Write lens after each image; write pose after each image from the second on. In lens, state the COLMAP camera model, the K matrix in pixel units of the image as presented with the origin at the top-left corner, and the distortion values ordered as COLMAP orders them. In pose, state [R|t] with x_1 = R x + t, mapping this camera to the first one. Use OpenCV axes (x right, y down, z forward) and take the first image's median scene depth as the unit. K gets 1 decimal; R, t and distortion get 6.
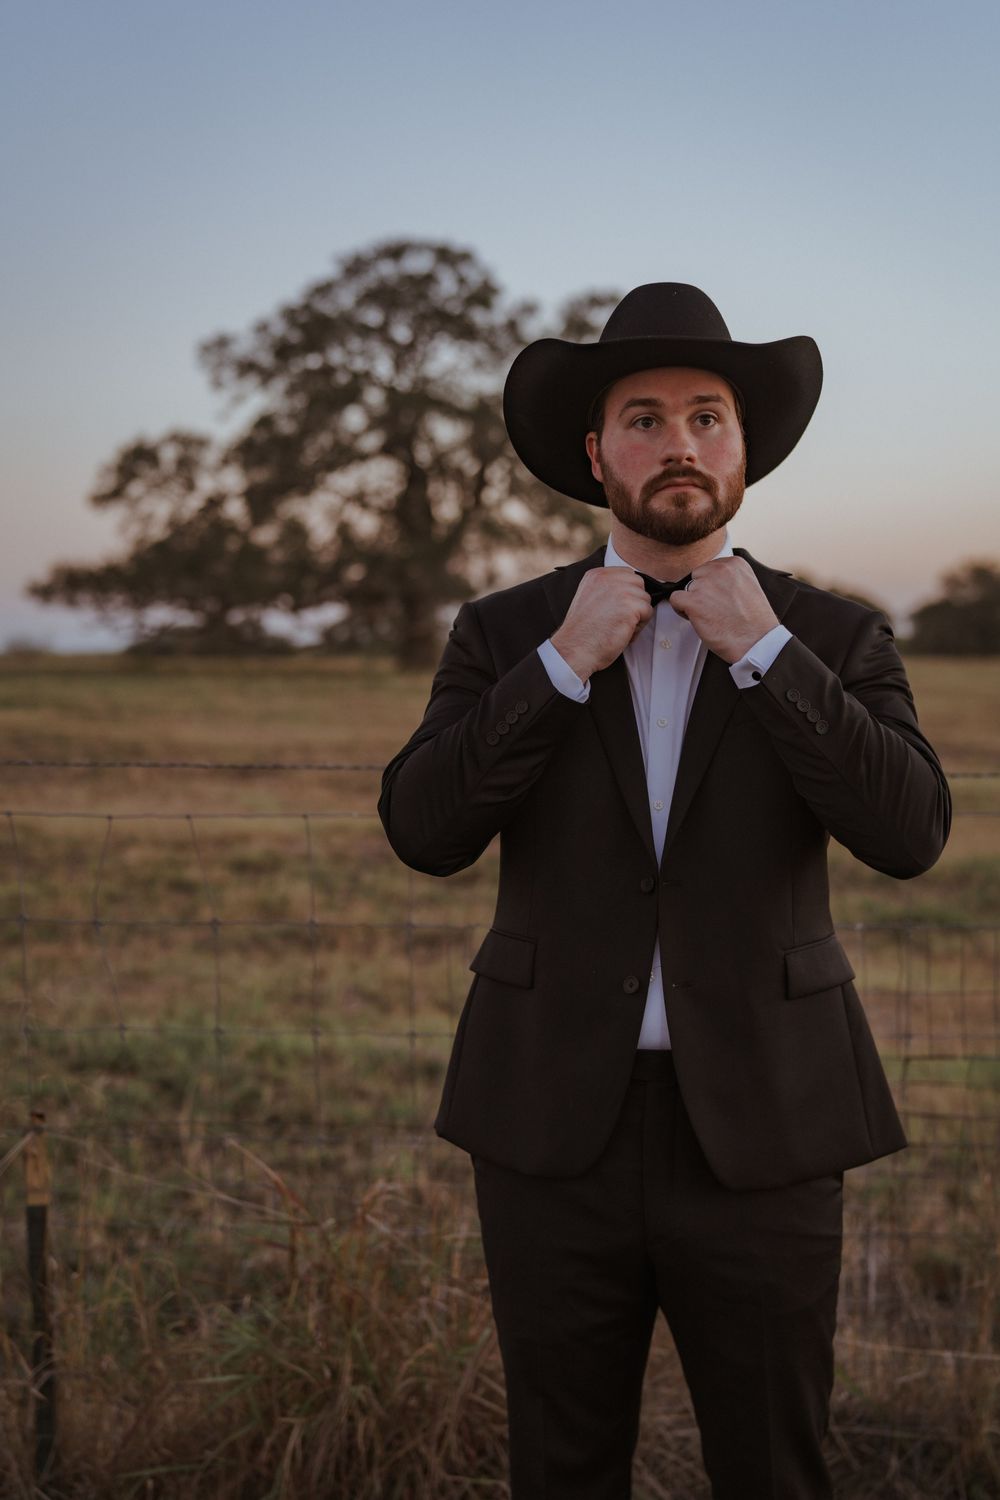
lens RADIAL K [[2185.7, 0, 500.0], [0, 2185.7, 750.0], [0, 0, 1]] dist [-0.013562, 0.061092]
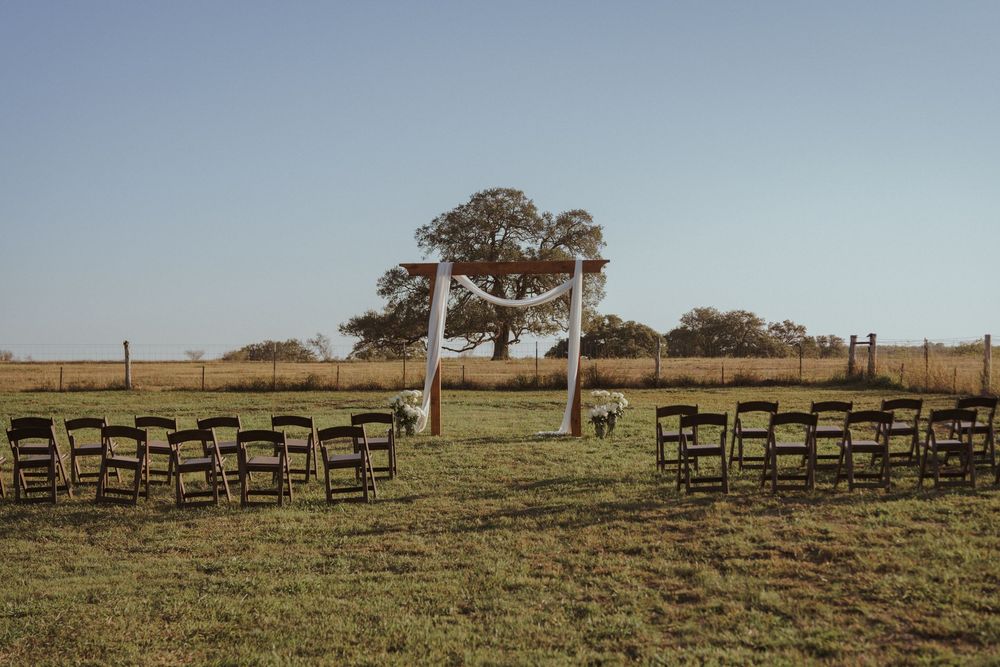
lens RADIAL K [[1471.4, 0, 500.0], [0, 1471.4, 333.5], [0, 0, 1]] dist [-0.009958, 0.005708]
pose [[0.997875, -0.030137, 0.057776, -0.144938], [0.033860, 0.997338, -0.064579, 0.048717], [-0.055676, 0.066398, 0.996239, -0.716167]]
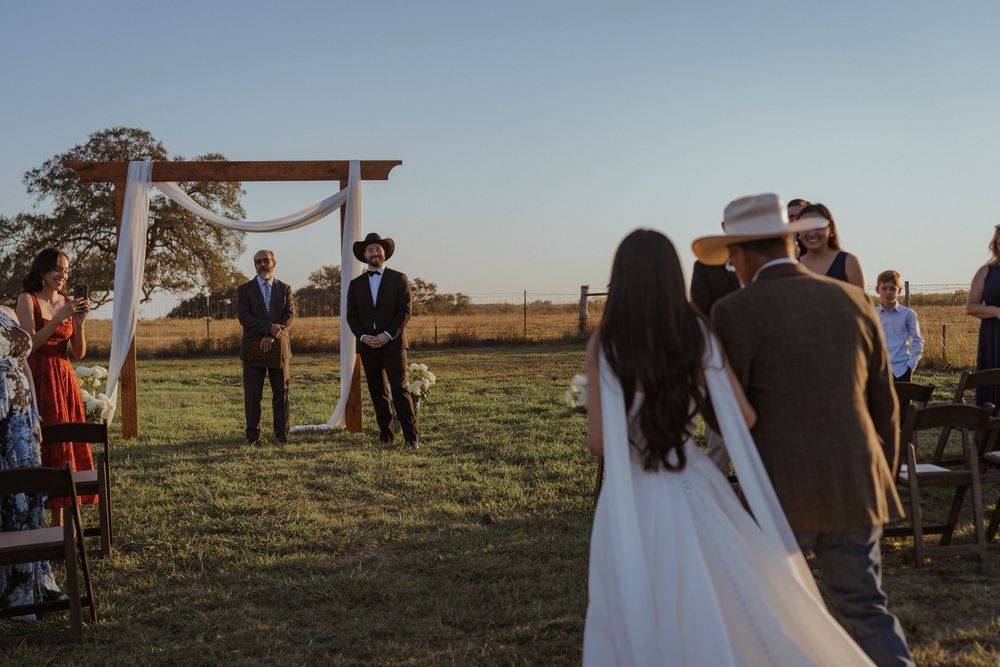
lens RADIAL K [[1457.1, 0, 529.7], [0, 1457.1, 333.0], [0, 0, 1]] dist [-0.013562, 0.061092]
pose [[0.941288, -0.046937, 0.334326, -0.159027], [0.058507, 0.997983, -0.024616, 0.041750], [-0.332497, 0.042731, 0.942136, -0.560644]]
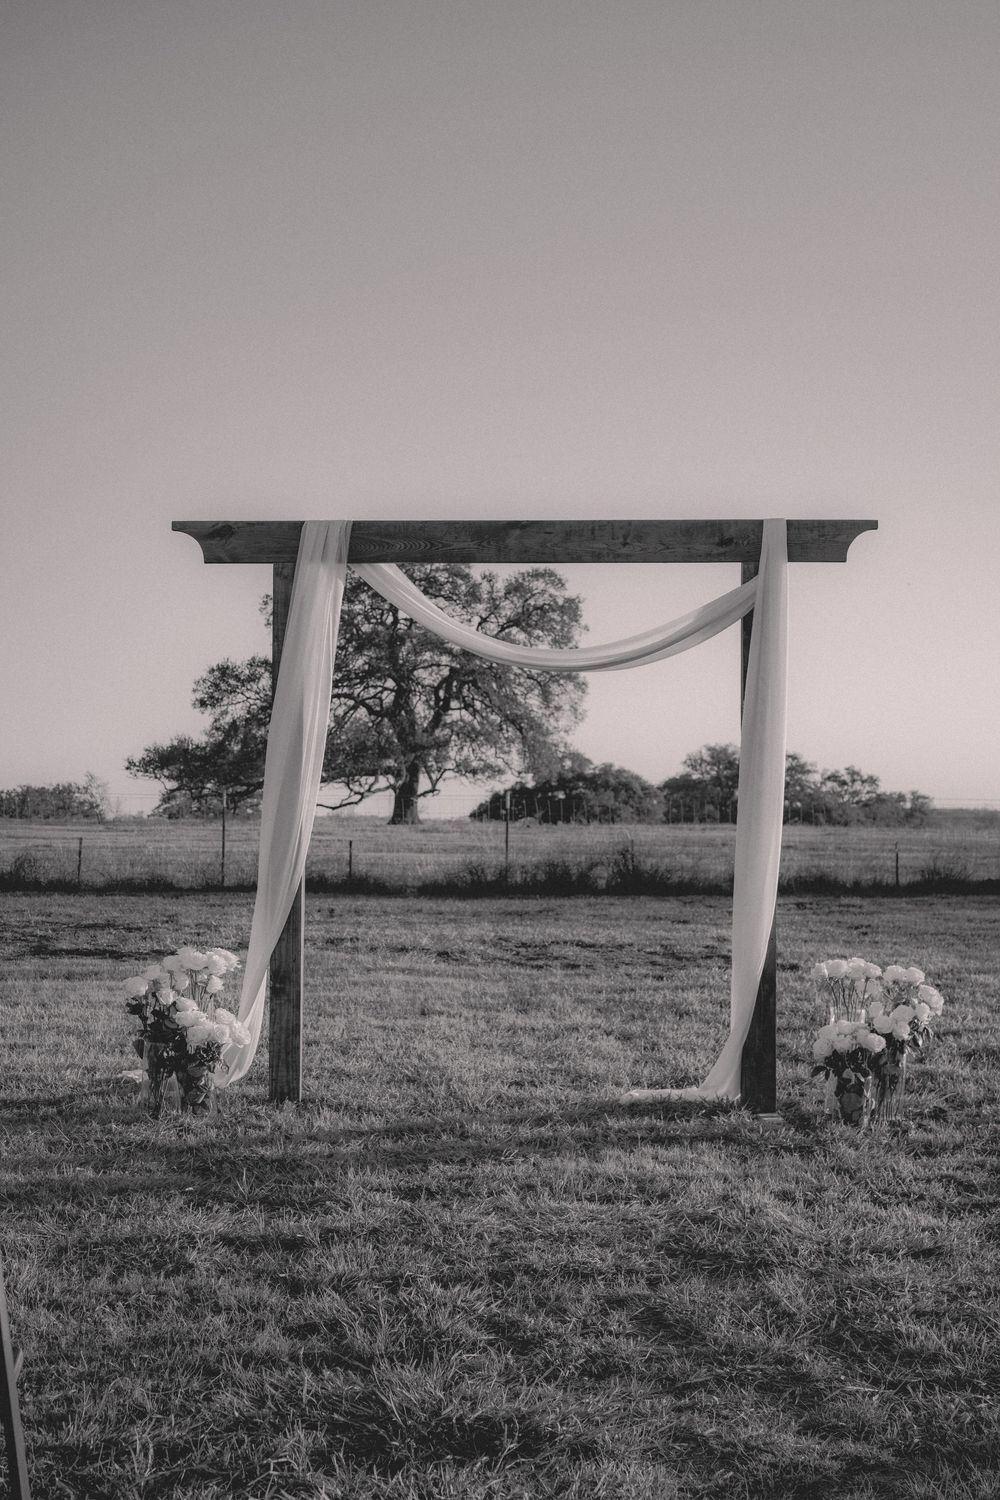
lens RADIAL K [[2185.7, 0, 500.0], [0, 2185.7, 750.0], [0, 0, 1]] dist [-0.013562, 0.061092]
pose [[0.994049, -0.012225, 0.108247, -0.141295], [0.020723, 0.996759, -0.077733, 0.034852], [-0.106946, 0.079514, 0.991080, -0.476370]]
